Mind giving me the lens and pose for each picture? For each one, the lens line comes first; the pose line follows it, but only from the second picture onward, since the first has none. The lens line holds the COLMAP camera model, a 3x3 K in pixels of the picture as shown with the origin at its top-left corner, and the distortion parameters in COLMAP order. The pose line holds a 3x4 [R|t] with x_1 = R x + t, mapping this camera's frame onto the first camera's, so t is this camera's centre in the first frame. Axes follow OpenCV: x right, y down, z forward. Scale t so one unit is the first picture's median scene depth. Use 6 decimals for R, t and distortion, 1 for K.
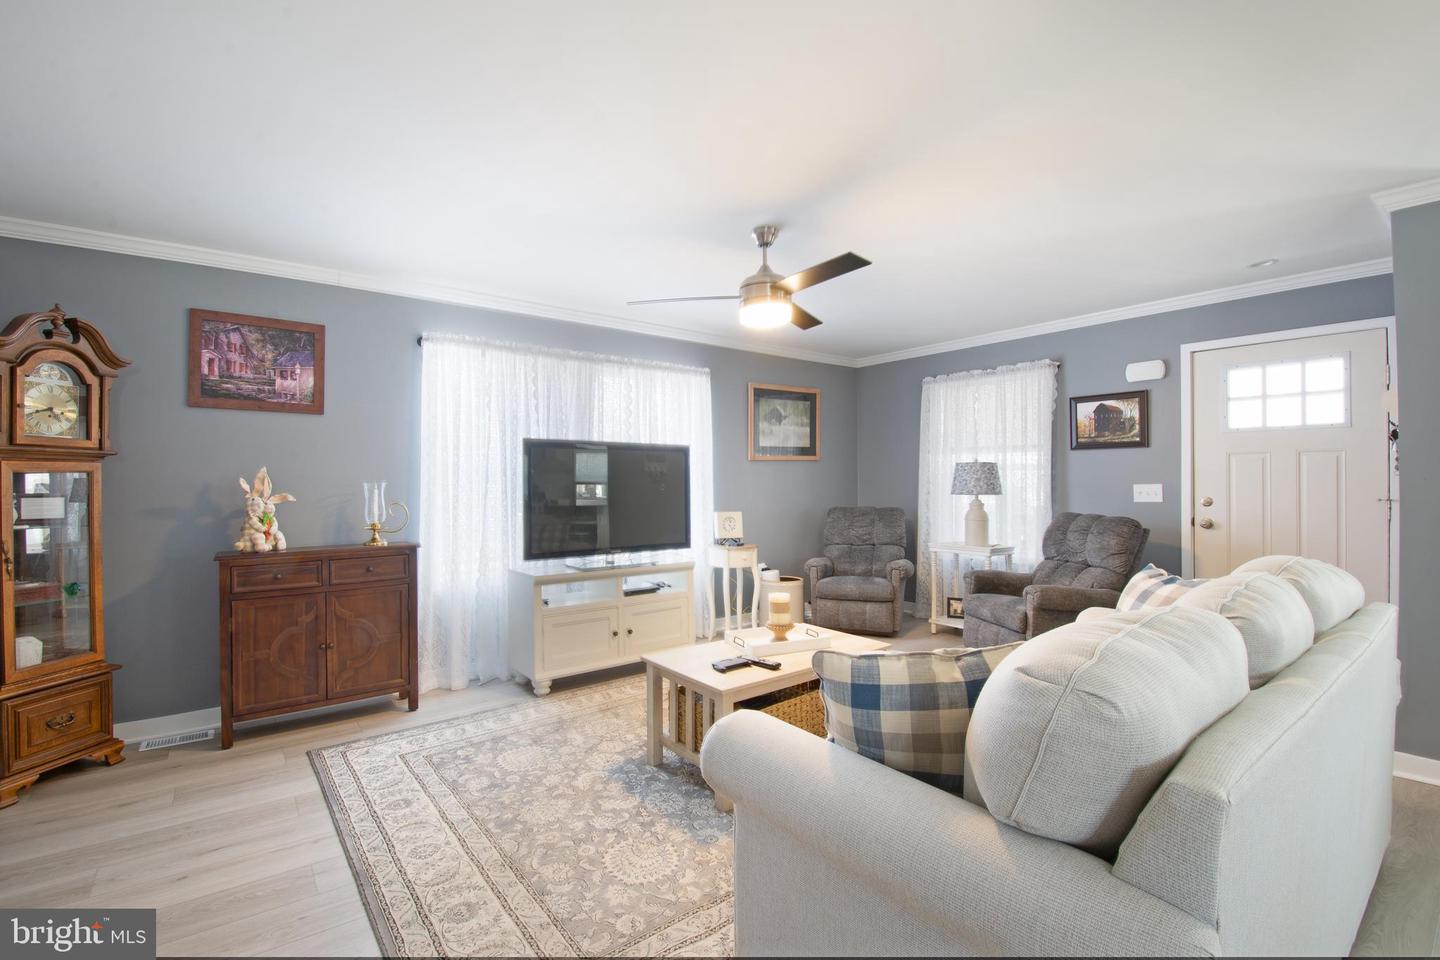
lens RADIAL K [[629.8, 0, 699.7], [0, 629.8, 481.3], [0, 0, 1]] dist [0.012839, -0.022313]
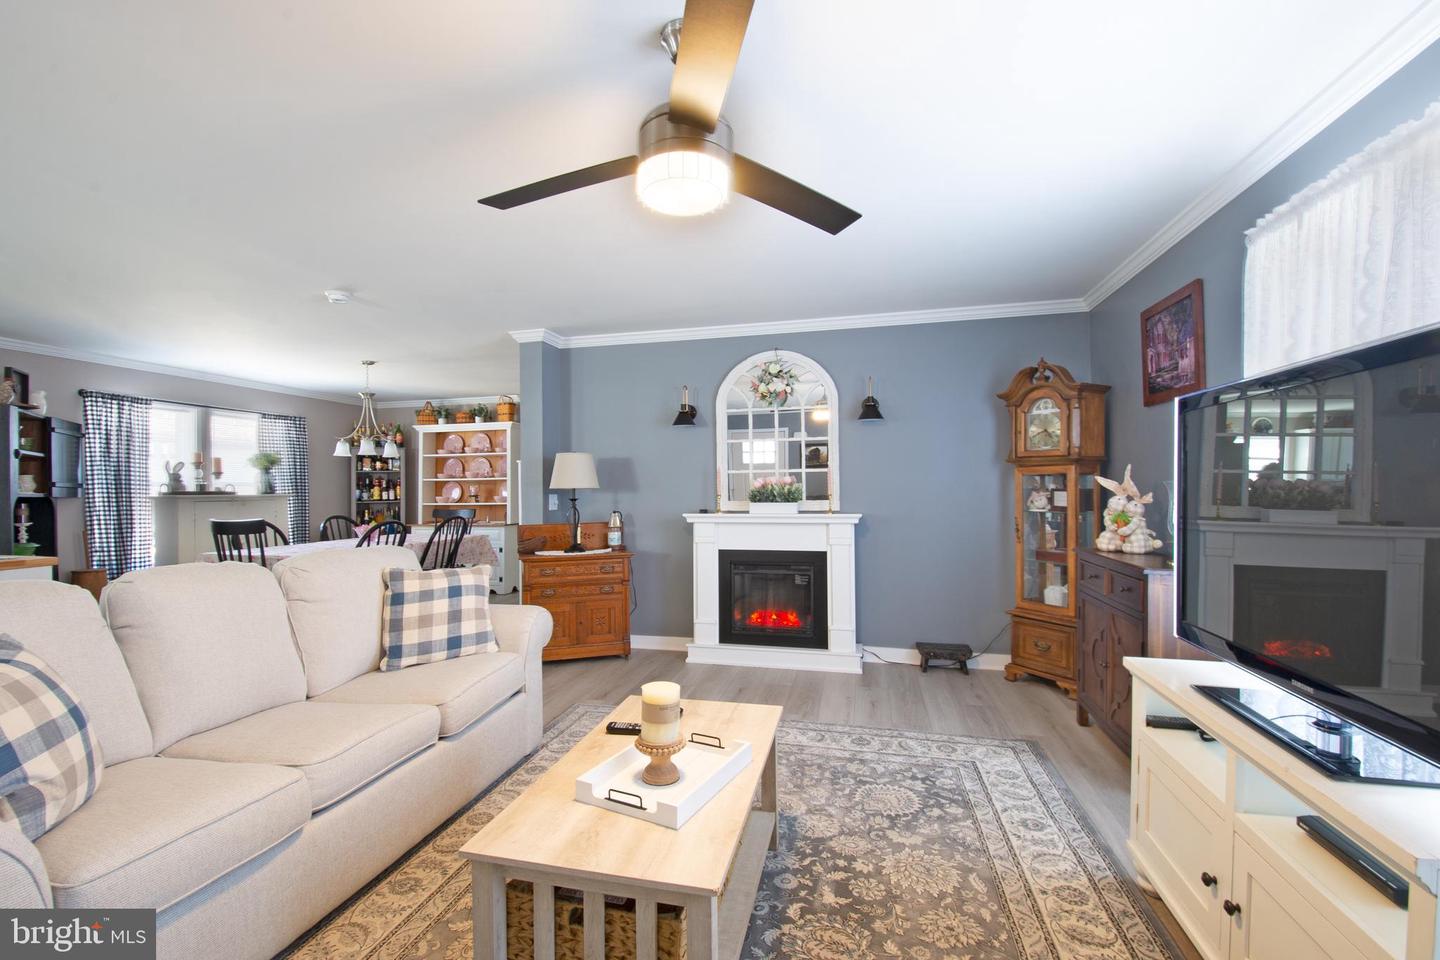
lens RADIAL K [[629.8, 0, 699.7], [0, 629.8, 481.3], [0, 0, 1]] dist [0.012839, -0.022313]
pose [[-0.784812, 0.008645, -0.619674, 0.301935], [0.014913, 0.999877, -0.004937, -0.001433], [0.619555, -0.013116, -0.784844, 0.989819]]
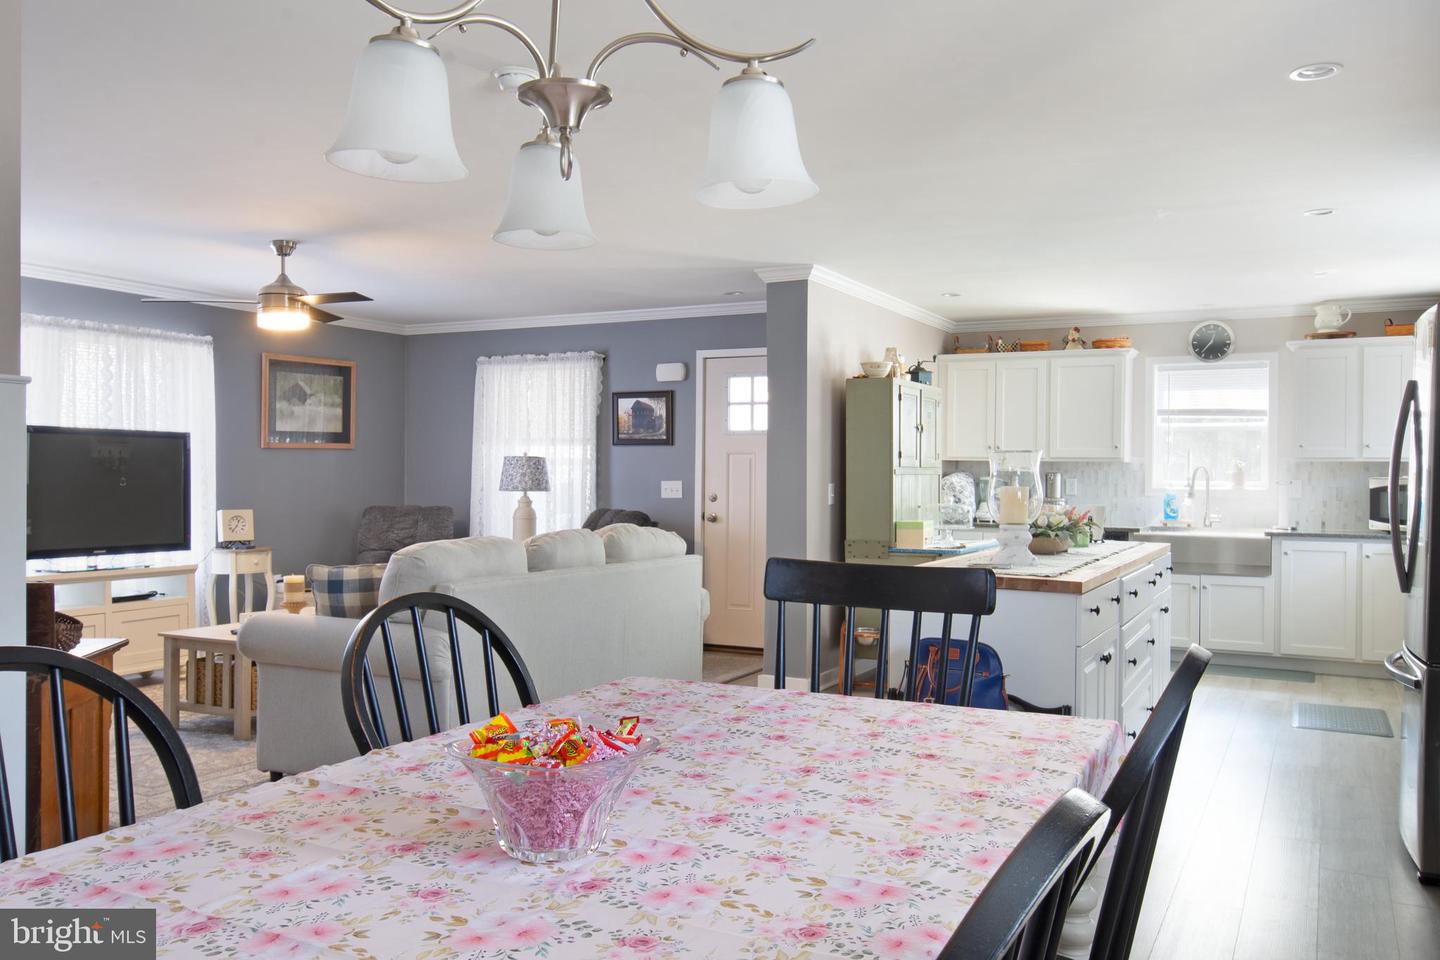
lens RADIAL K [[1192.8, 0, 710.9], [0, 1192.8, 479.1], [0, 0, 1]] dist [0.022924, 0.003964]
pose [[0.902407, 0.009236, 0.430786, -0.078885], [-0.010008, 0.999950, -0.000474, 0.002188], [-0.430769, -0.003884, 0.902454, -0.797685]]
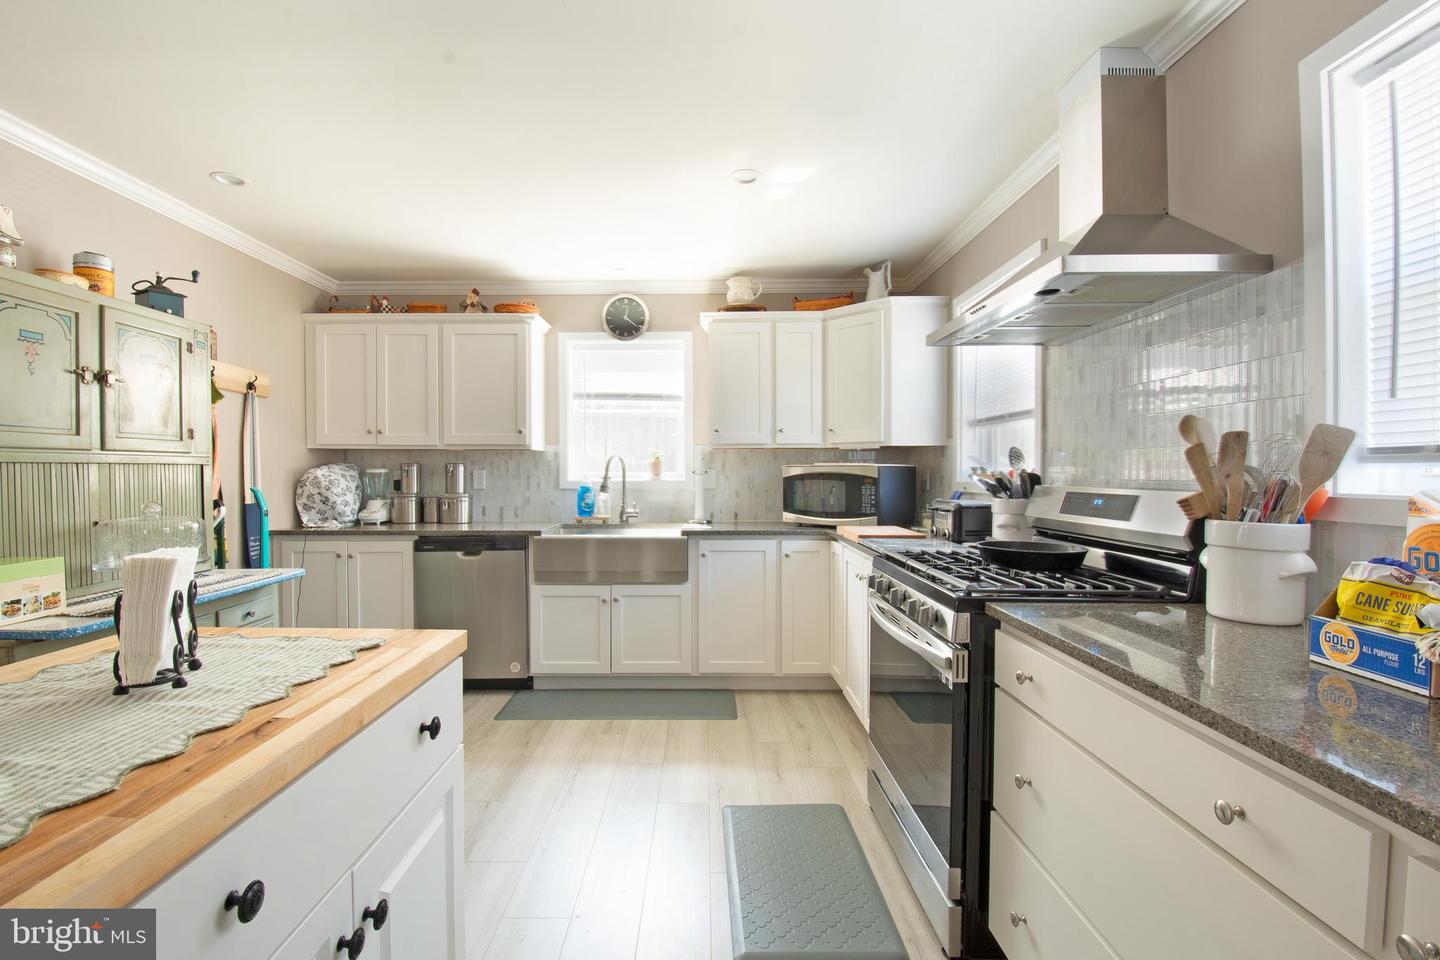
lens RADIAL K [[629.8, 0, 699.7], [0, 629.8, 481.3], [0, 0, 1]] dist [0.012839, -0.022313]
pose [[0.618375, -0.006998, 0.785852, 0.830224], [0.001788, 0.999970, 0.007499, 0.004027], [-0.785881, -0.003232, 0.618369, -0.048283]]
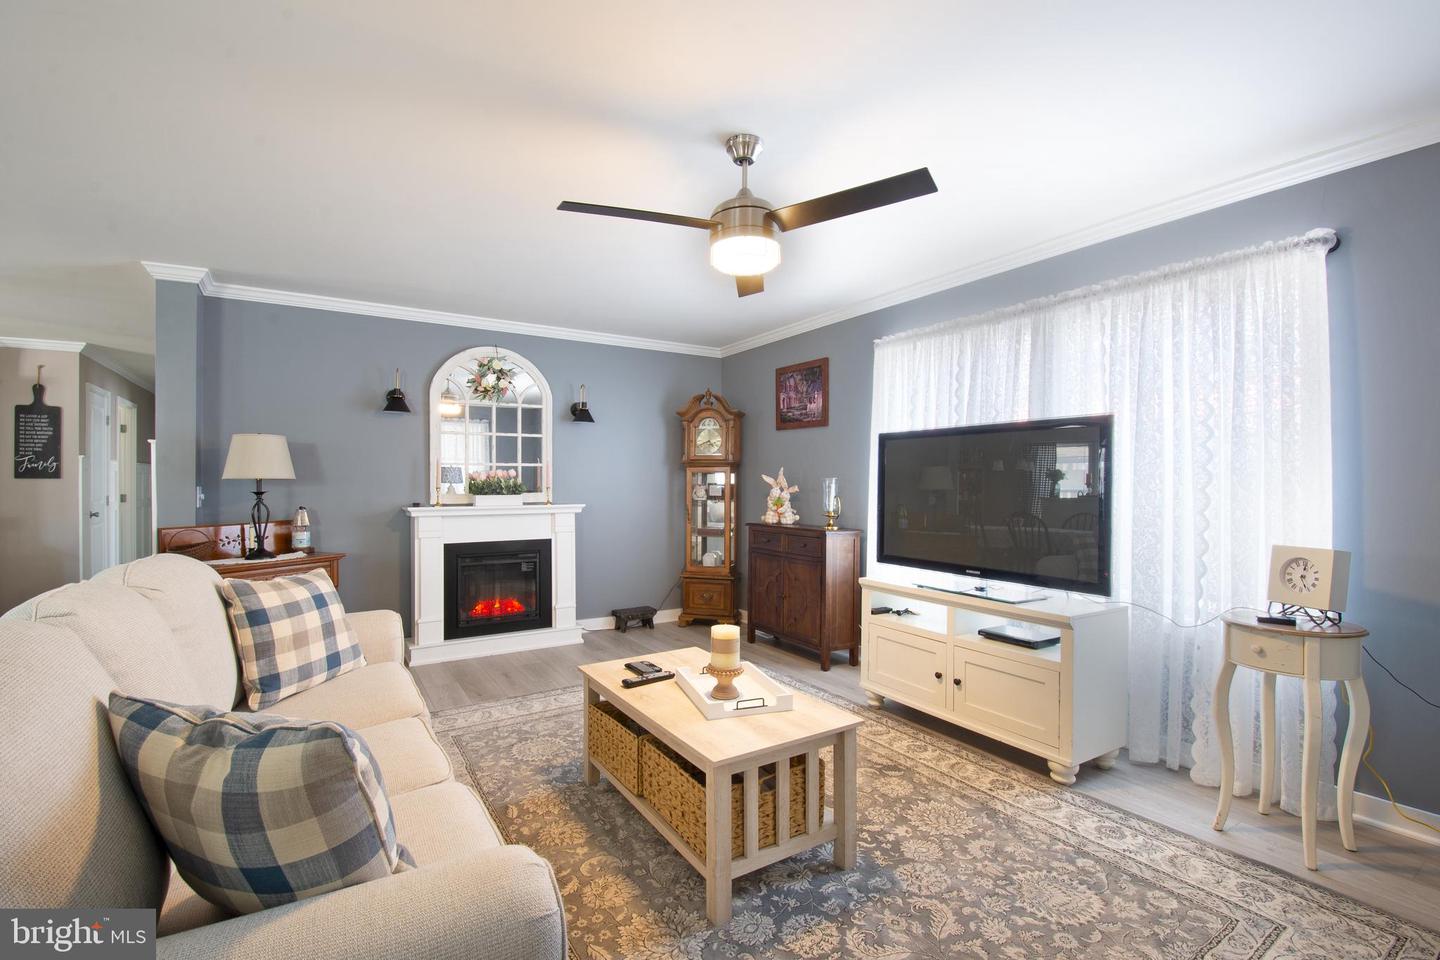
lens RADIAL K [[629.8, 0, 699.7], [0, 629.8, 481.3], [0, 0, 1]] dist [0.012839, -0.022313]
pose [[-0.104214, 0.006851, -0.994531, 0.589664], [0.000193, 0.999976, 0.006869, -0.000264], [0.994555, 0.000523, -0.104213, 0.706922]]
